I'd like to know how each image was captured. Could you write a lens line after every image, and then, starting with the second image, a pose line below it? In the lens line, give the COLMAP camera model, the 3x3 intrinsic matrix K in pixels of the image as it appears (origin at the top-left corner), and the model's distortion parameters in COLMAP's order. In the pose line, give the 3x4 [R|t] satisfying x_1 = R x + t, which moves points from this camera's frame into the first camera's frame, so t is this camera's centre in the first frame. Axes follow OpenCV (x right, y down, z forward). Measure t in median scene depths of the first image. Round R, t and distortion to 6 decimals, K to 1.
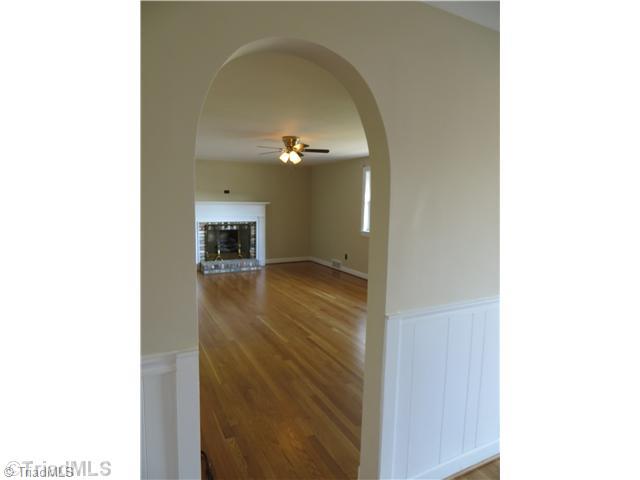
lens RADIAL K [[367.4, 0, 320.0], [0, 367.4, 240.0], [0, 0, 1]] dist [0.000415, 0.000046]
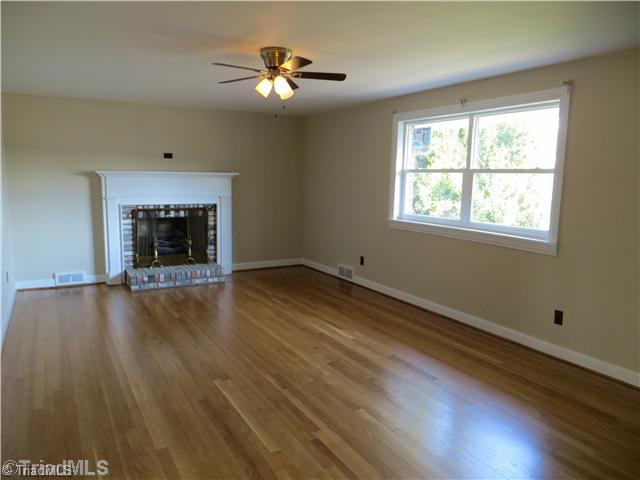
lens RADIAL K [[484.5, 0, 320.0], [0, 484.5, 240.0], [0, 0, 1]] dist [0.001340, 0.000554]
pose [[0.999594, -0.002767, 0.028374, -0.023903], [0.001972, 0.999606, 0.027999, -0.012700], [-0.028440, -0.027932, 0.999205, 0.186536]]
